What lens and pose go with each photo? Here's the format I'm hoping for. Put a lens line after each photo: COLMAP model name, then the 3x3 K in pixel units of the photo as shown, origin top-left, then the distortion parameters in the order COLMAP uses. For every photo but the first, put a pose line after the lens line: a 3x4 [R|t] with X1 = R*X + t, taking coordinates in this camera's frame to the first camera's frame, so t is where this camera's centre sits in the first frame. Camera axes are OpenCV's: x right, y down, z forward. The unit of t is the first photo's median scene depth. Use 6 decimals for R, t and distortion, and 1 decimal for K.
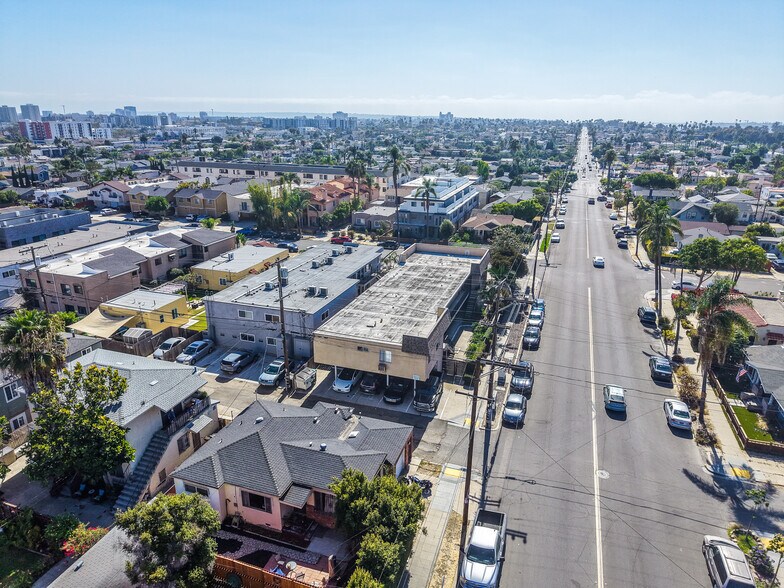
lens RADIAL K [[524.2, 0, 392.0], [0, 524.2, 294.0], [0, 0, 1]] dist [0.023304, -0.026724]
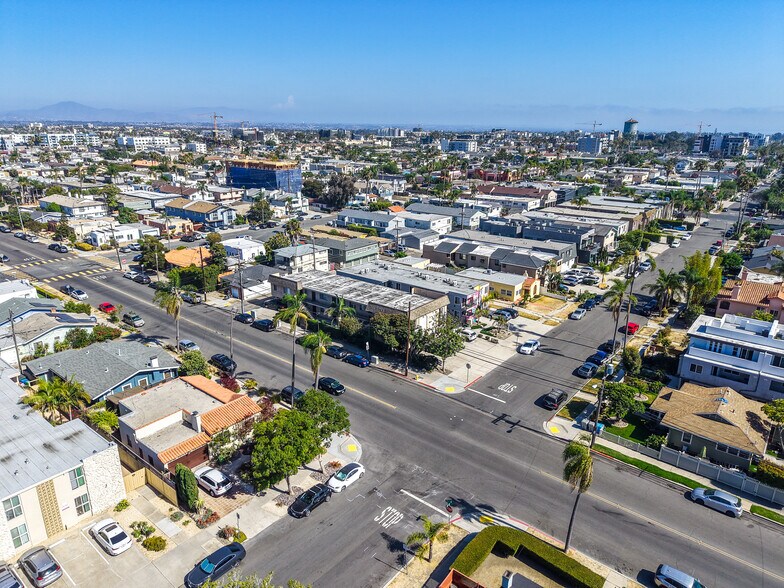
lens RADIAL K [[524.2, 0, 392.0], [0, 524.2, 294.0], [0, 0, 1]] dist [0.023304, -0.026724]
pose [[-0.341997, 0.278187, -0.897580, 1.114018], [-0.312978, 0.866921, 0.387935, -0.507474], [0.886049, 0.413595, -0.209418, 1.141672]]
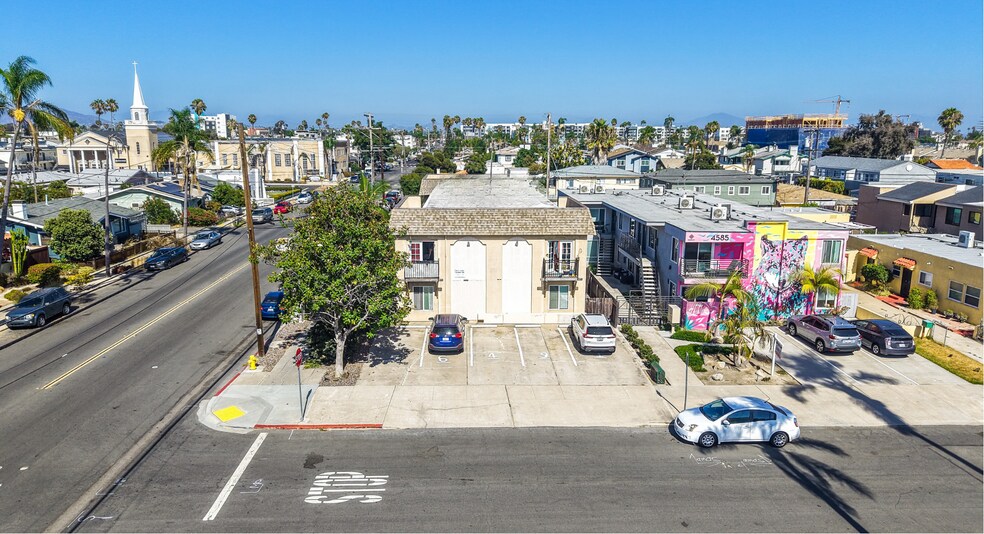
lens RADIAL K [[660.7, 0, 492.0], [0, 660.7, 267.0], [0, 0, 1]] dist [0.000959, 0.000000]
pose [[-0.931601, 0.057267, -0.358944, 0.285135], [-0.131141, 0.868044, 0.478854, -0.279903], [0.339002, 0.493173, -0.801161, 1.388358]]
